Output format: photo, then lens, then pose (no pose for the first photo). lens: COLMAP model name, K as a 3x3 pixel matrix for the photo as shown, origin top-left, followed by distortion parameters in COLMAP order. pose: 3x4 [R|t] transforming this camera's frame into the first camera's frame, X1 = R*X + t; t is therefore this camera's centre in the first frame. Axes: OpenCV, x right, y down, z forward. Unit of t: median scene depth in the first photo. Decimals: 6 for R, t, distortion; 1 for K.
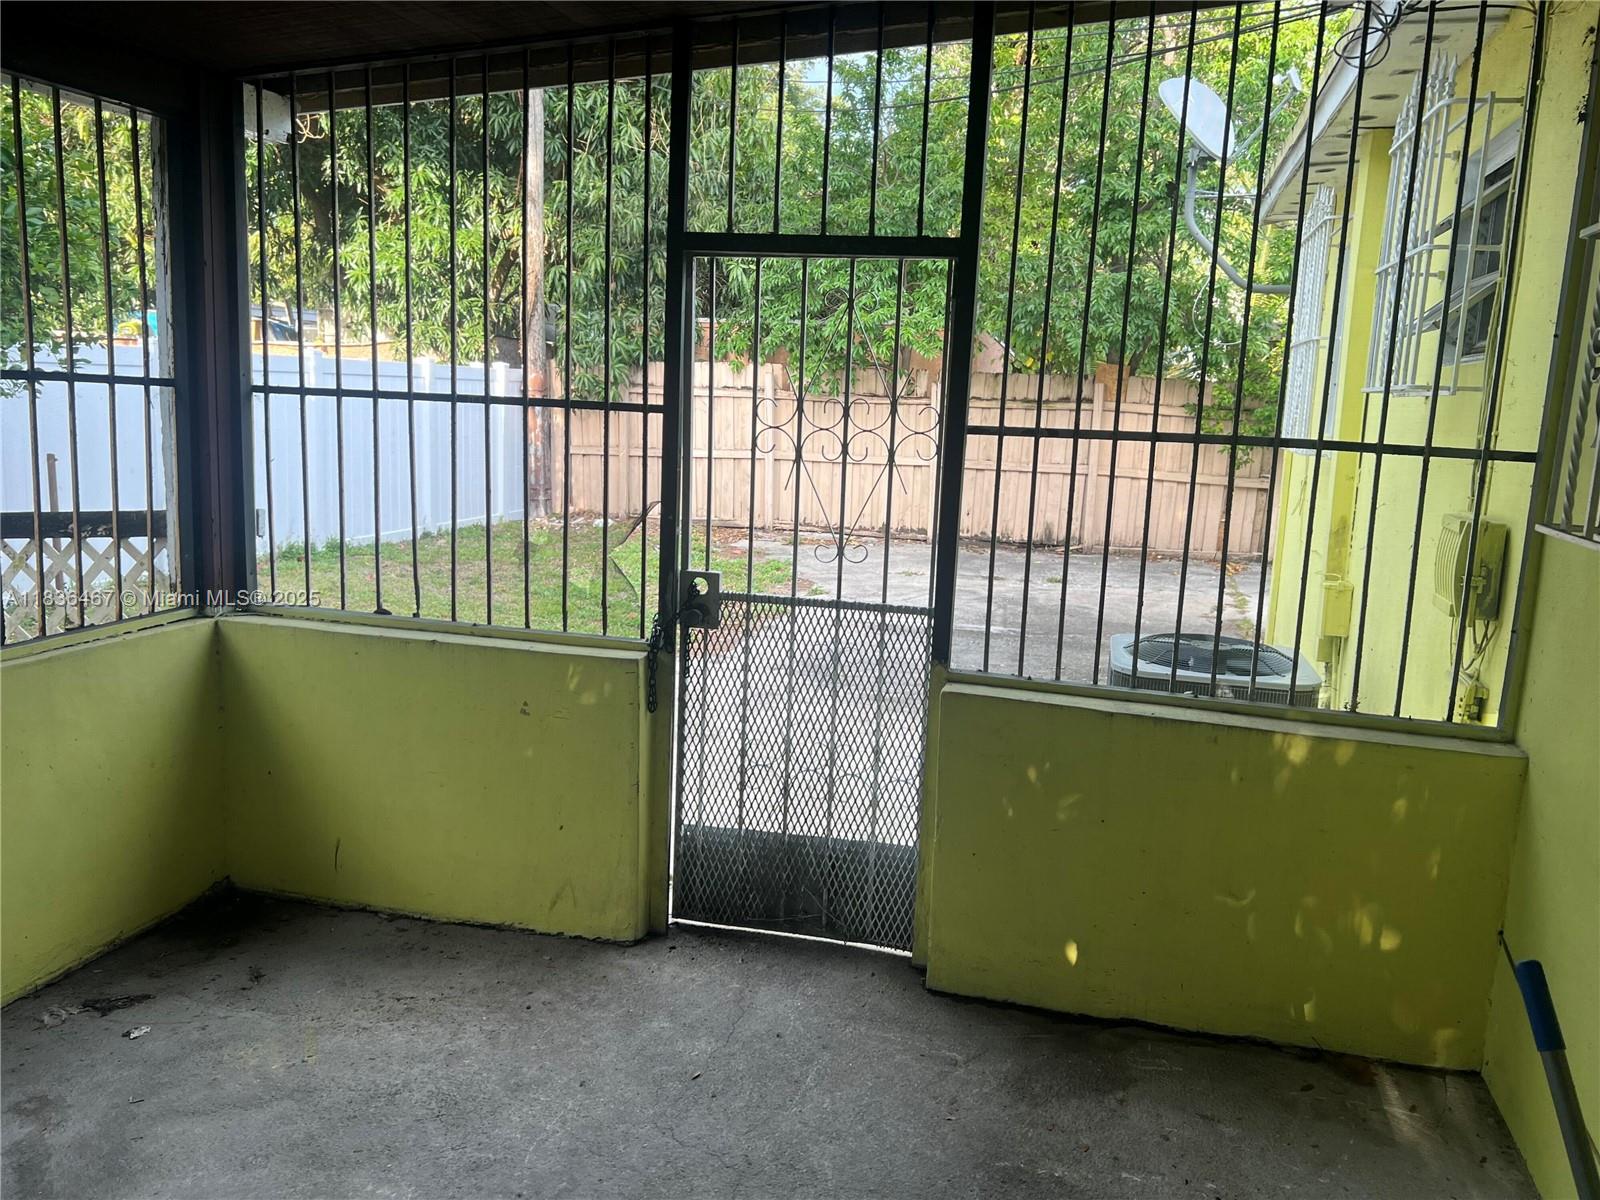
lens RADIAL K [[1216.3, 0, 804.6], [0, 1216.3, 599.4], [0, 0, 1]] dist [0.030310, -0.039233]
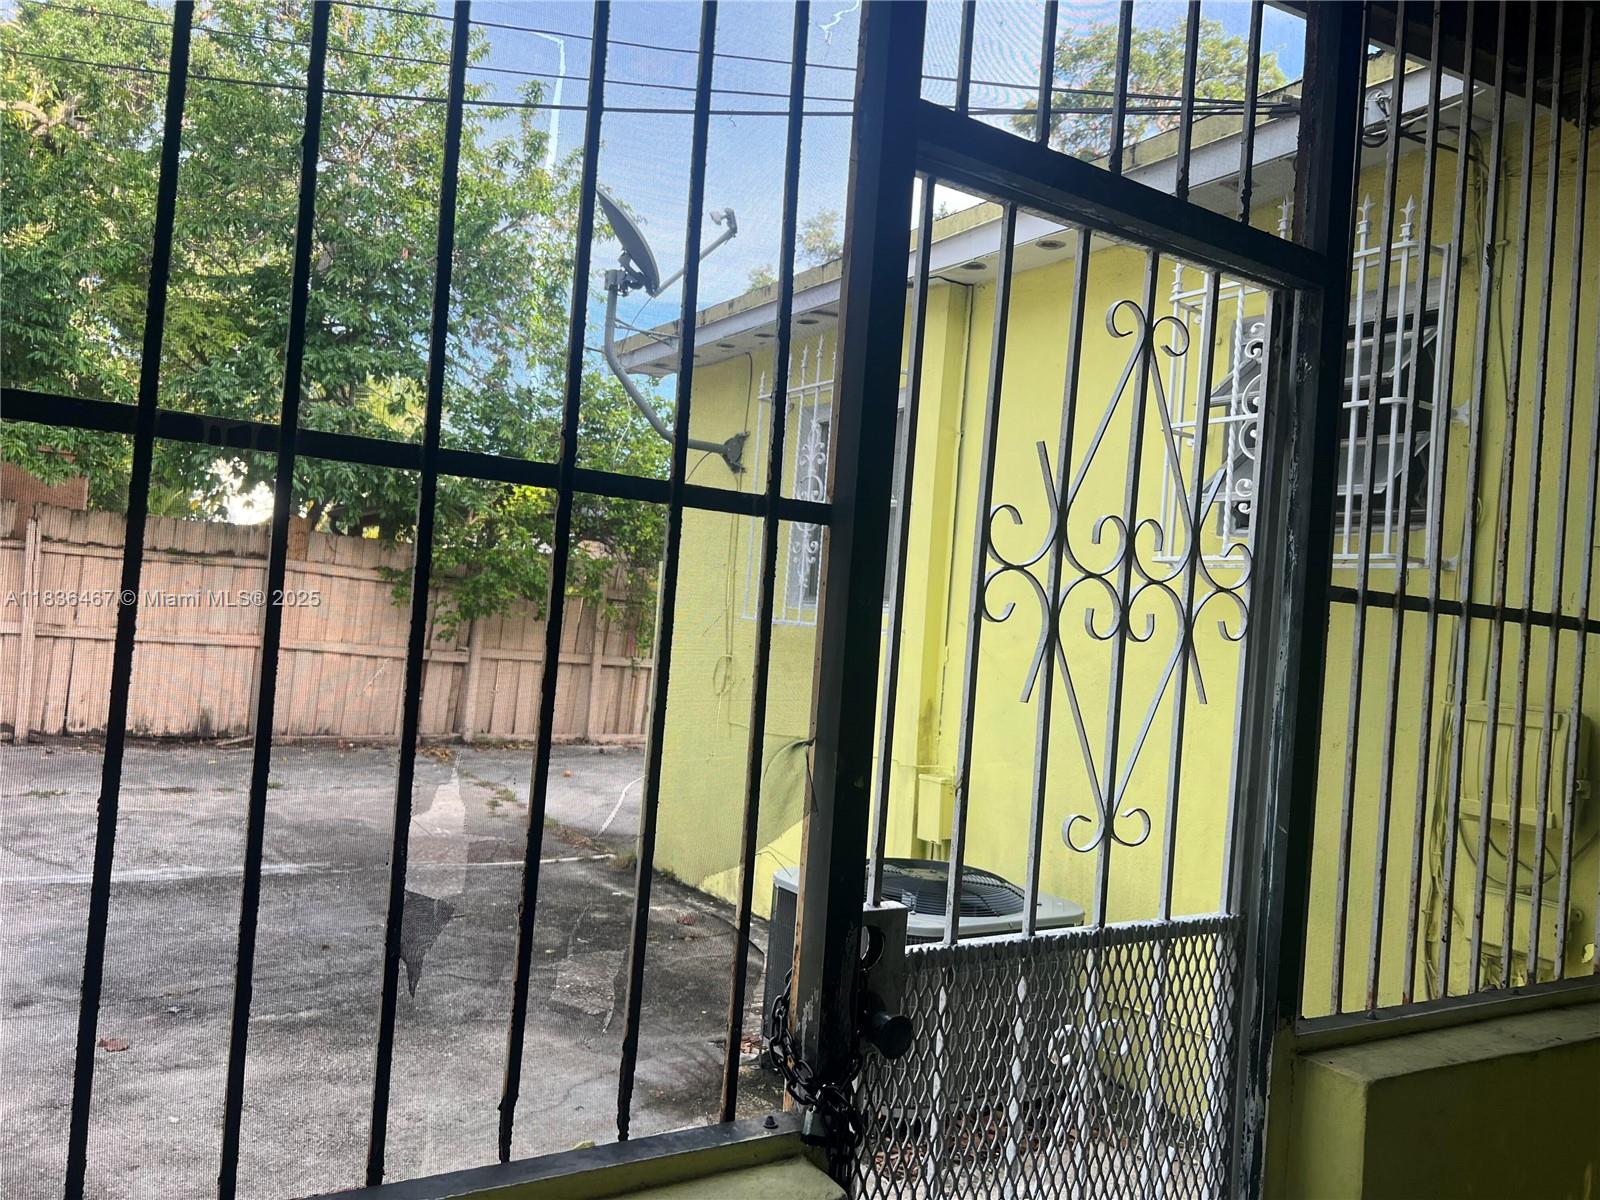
lens RADIAL K [[1216.3, 0, 799.0], [0, 1216.3, 597.3], [0, 0, 1]] dist [0.030310, -0.039233]
pose [[0.687435, 0.026207, 0.725773, -0.256464], [0.074689, 0.991499, -0.106545, -0.054685], [-0.722395, 0.127450, 0.679634, 0.464120]]
